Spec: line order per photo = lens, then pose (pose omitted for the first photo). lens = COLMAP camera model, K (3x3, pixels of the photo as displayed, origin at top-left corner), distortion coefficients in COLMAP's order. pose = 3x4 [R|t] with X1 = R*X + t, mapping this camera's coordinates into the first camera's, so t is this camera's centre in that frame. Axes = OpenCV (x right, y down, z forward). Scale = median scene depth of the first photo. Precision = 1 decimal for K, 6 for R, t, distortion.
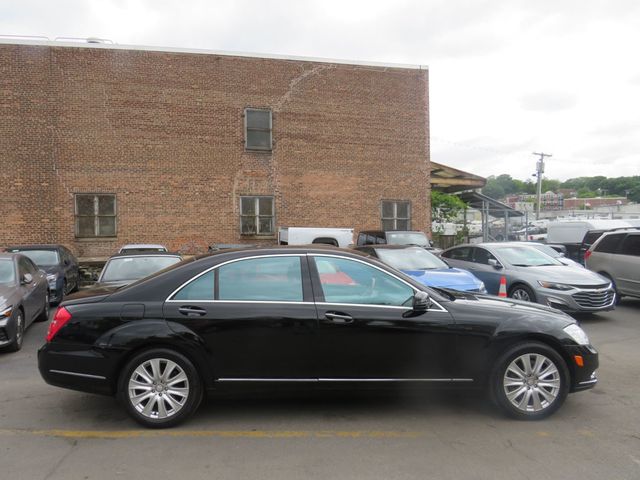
lens RADIAL K [[479.6, 0, 303.0], [0, 479.6, 241.5], [0, 0, 1]] dist [-0.064833, 0.052024]
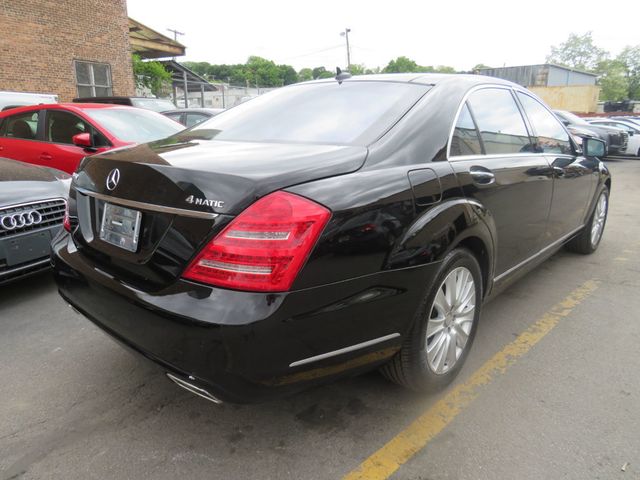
lens RADIAL K [[479.6, 0, 303.0], [0, 479.6, 241.5], [0, 0, 1]] dist [-0.064833, 0.052024]
pose [[0.680037, -0.167433, 0.713804, -0.176776], [-0.004025, 0.972708, 0.231996, 0.021341], [-0.733167, -0.160639, 0.660804, 0.172722]]
